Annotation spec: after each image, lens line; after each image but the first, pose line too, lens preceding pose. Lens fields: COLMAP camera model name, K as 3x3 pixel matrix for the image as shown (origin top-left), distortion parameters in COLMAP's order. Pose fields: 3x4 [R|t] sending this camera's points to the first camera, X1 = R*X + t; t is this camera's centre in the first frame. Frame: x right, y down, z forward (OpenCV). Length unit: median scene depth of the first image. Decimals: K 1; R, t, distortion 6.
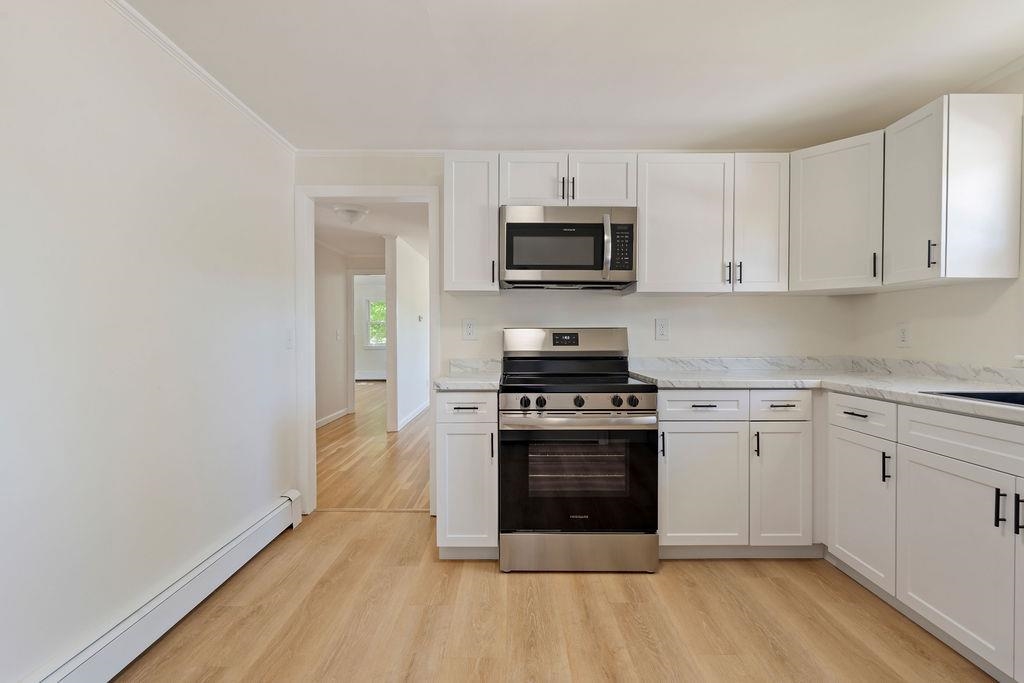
lens RADIAL K [[454.9, 0, 510.8], [0, 454.9, 341.1], [0, 0, 1]] dist [-0.002096, 0.000488]
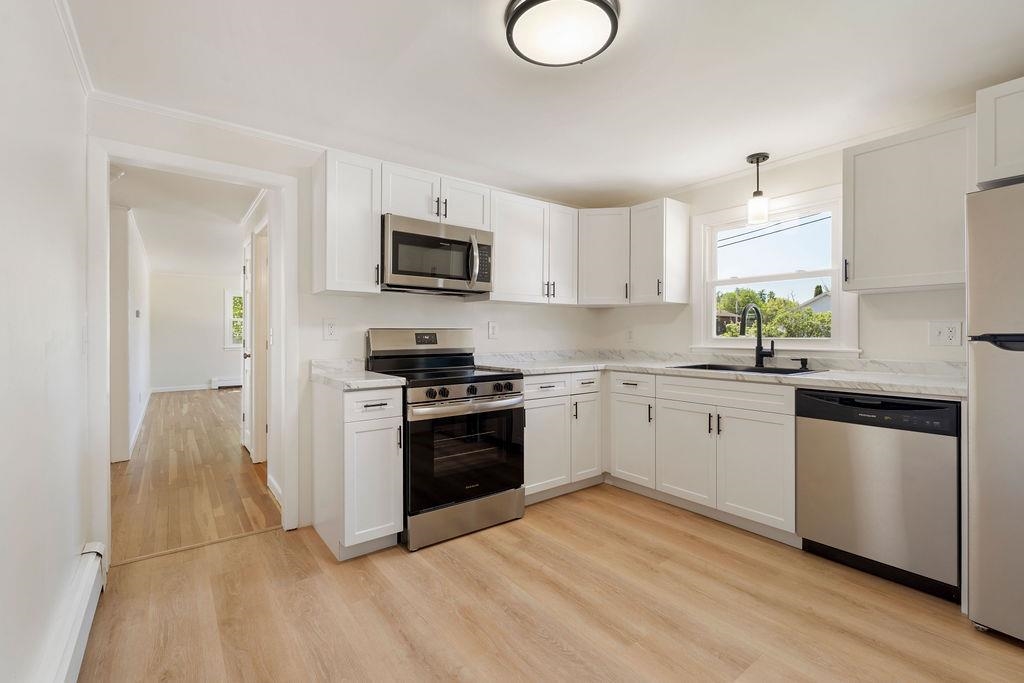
lens RADIAL K [[454.9, 0, 507.9], [0, 454.9, 336.5], [0, 0, 1]] dist [-0.002096, 0.000488]
pose [[0.793546, -0.003246, 0.608501, -0.488019], [0.009356, 0.999933, -0.006867, 0.000320], [-0.608438, 0.011143, 0.793523, -0.013954]]
